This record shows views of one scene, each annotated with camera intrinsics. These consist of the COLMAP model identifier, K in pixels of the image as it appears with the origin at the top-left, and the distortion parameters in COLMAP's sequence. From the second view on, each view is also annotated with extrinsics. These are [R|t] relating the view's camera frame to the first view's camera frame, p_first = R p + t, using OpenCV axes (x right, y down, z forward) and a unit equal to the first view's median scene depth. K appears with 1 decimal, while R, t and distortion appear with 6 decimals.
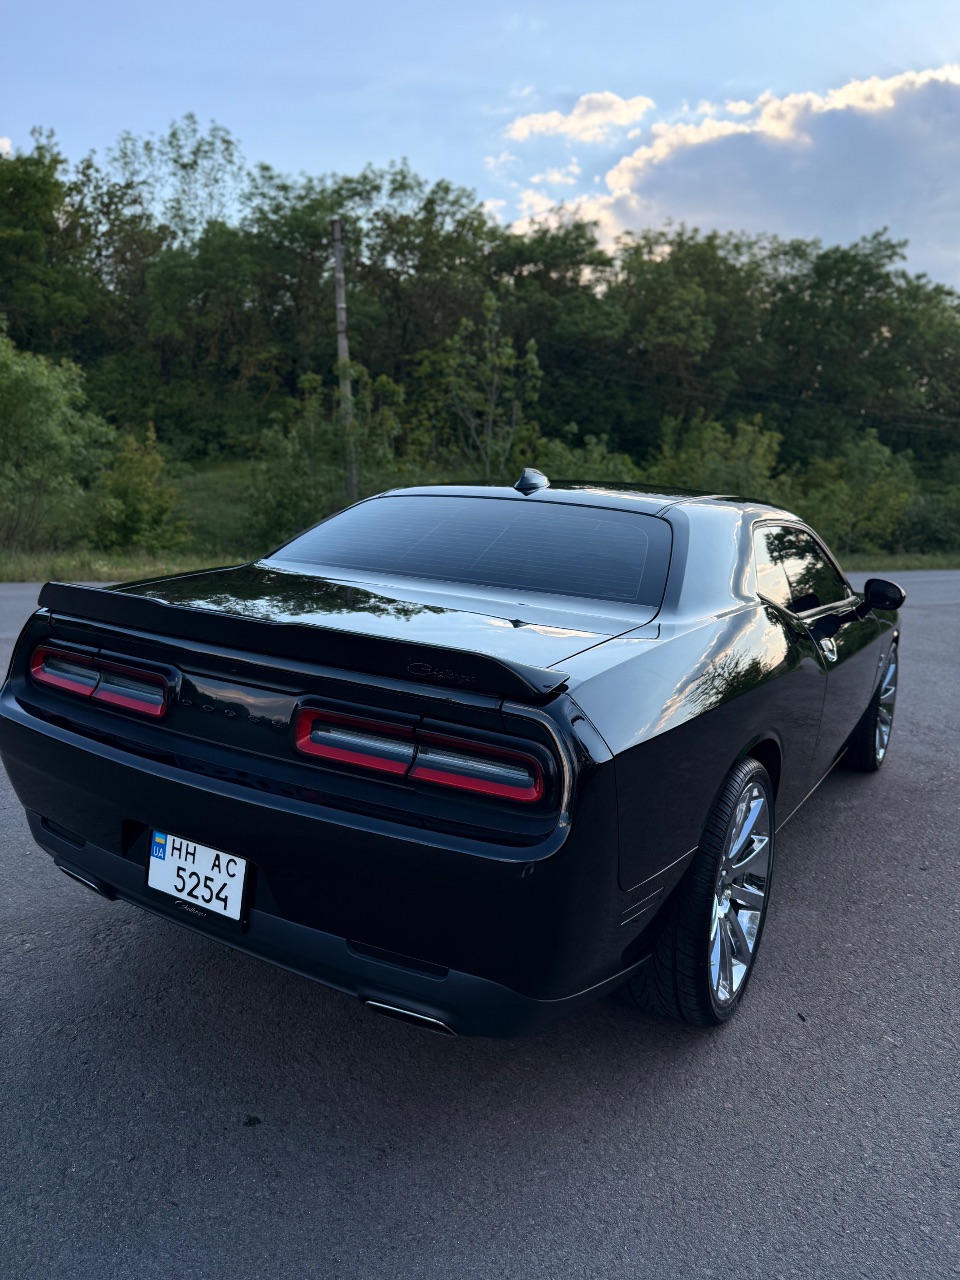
lens RADIAL K [[918.9, 0, 474.3], [0, 918.9, 641.7], [0, 0, 1]] dist [0.026702, -0.034301]
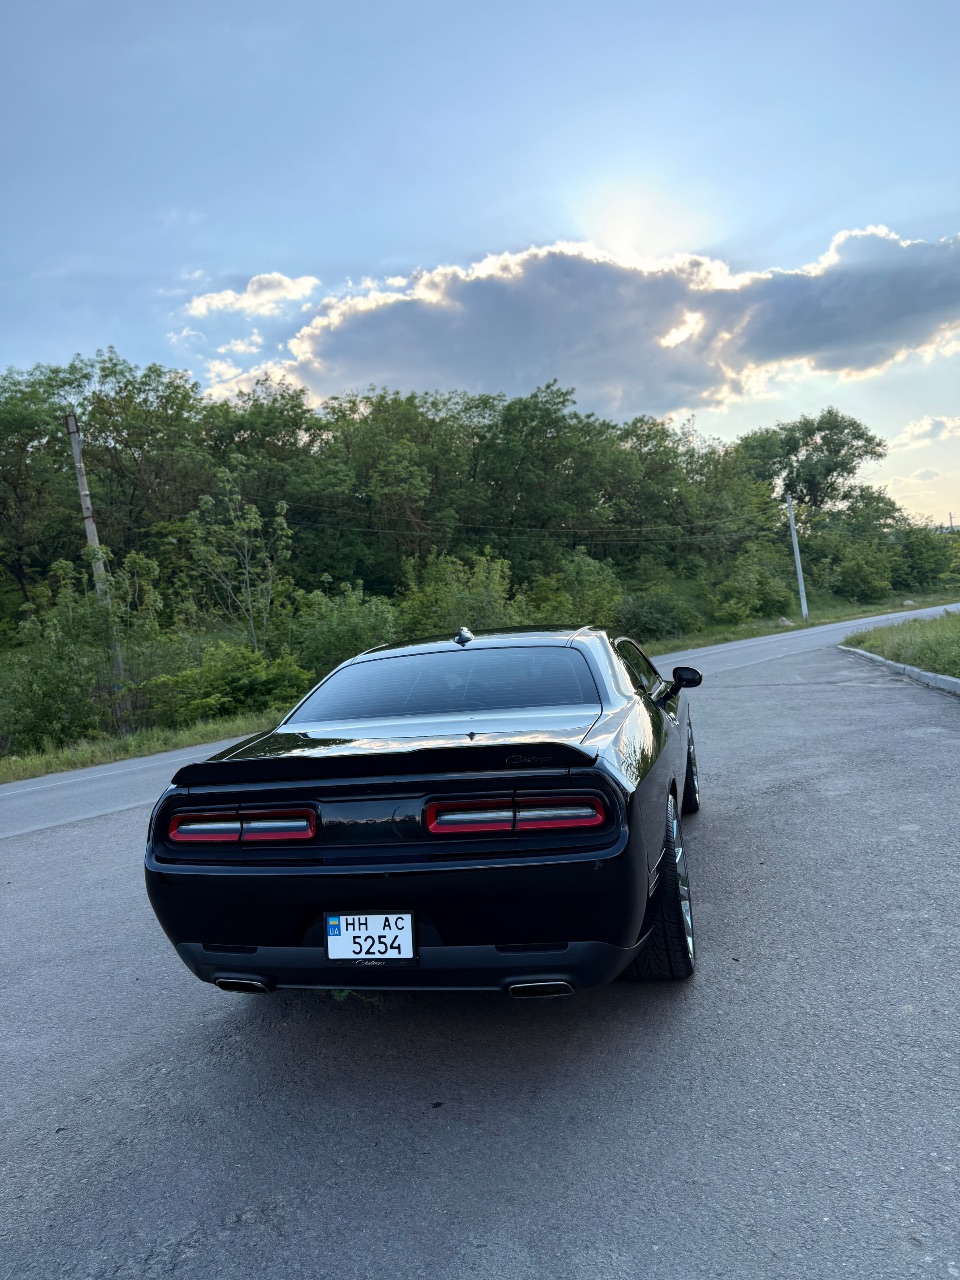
lens RADIAL K [[918.9, 0, 477.4], [0, 918.9, 621.5], [0, 0, 1]] dist [0.026702, -0.034301]
pose [[0.945999, -0.143610, 0.290622, -0.343457], [0.190819, 0.971432, -0.141099, 0.005031], [-0.262057, 0.188936, 0.946377, -0.354475]]
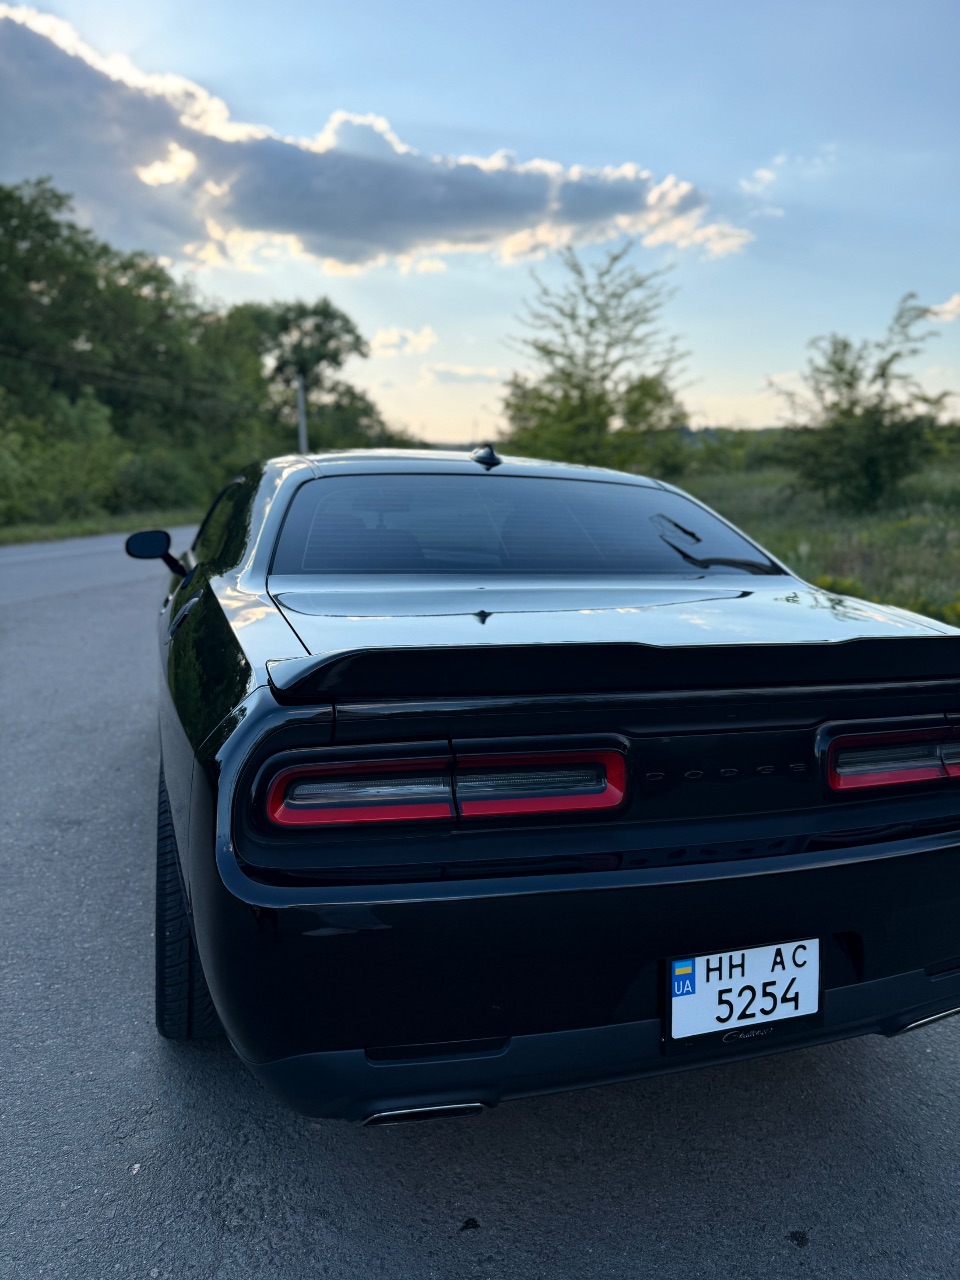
lens RADIAL K [[918.9, 0, 479.8], [0, 918.9, 647.6], [0, 0, 1]] dist [0.026702, -0.034301]
pose [[0.644607, -0.164278, 0.746656, -0.675453], [0.126157, 0.986109, 0.108048, -0.094255], [-0.754034, 0.024548, 0.656377, 0.460741]]
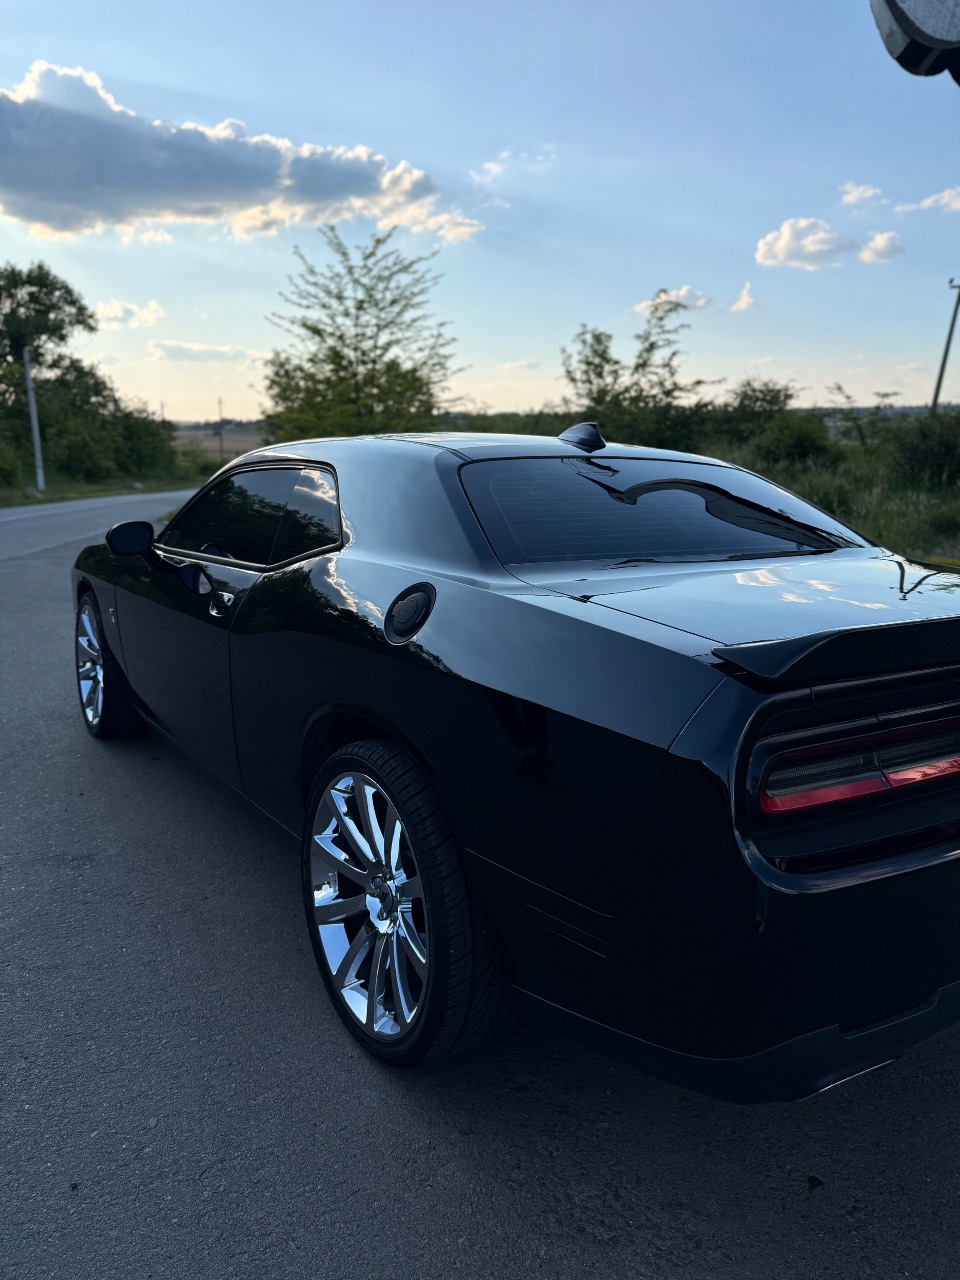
lens RADIAL K [[918.9, 0, 489.3], [0, 918.9, 634.8], [0, 0, 1]] dist [0.026702, -0.034301]
pose [[0.405177, -0.199771, 0.892145, -0.859462], [0.148944, 0.977221, 0.151177, -0.146183], [-0.902024, 0.071626, 0.425703, 0.771900]]
